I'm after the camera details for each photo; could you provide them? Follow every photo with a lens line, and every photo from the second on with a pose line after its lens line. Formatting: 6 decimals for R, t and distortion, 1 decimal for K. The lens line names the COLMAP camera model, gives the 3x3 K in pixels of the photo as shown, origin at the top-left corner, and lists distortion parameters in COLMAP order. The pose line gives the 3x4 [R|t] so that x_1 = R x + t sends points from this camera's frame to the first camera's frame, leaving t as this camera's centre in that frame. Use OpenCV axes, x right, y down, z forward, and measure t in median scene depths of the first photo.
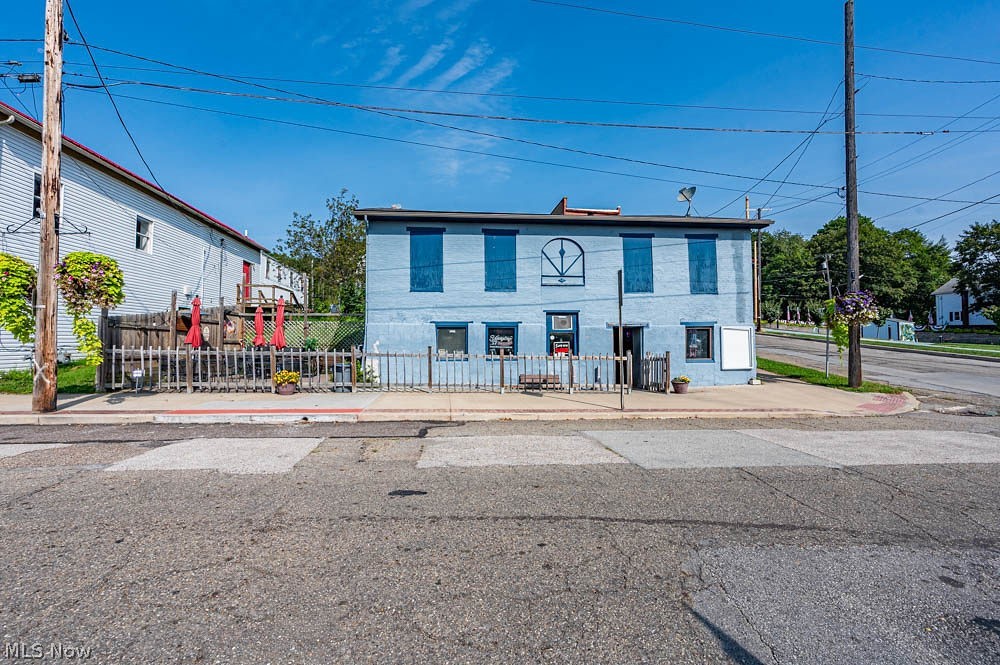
lens RADIAL K [[406.2, 0, 470.2], [0, 406.2, 341.9], [0, 0, 1]] dist [-0.004209, -0.000216]
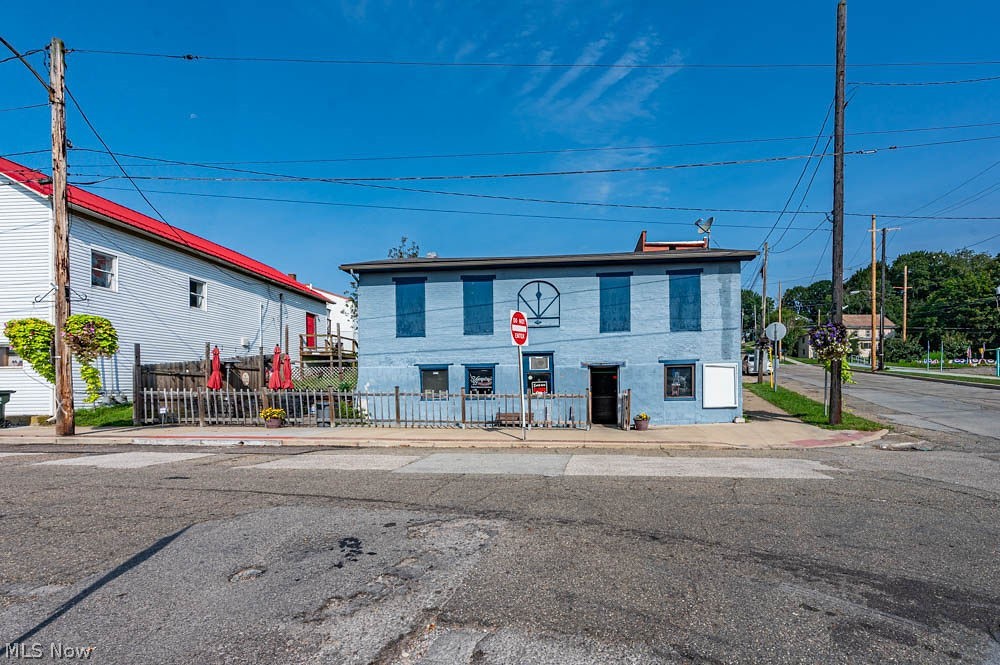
lens RADIAL K [[406.2, 0, 484.4], [0, 406.2, 406.7], [0, 0, 1]] dist [-0.004209, -0.000216]
pose [[0.988952, -0.003508, -0.148197, 0.247564], [0.010856, 0.998749, 0.048806, 0.012333], [0.147841, -0.049875, 0.987753, -0.056650]]
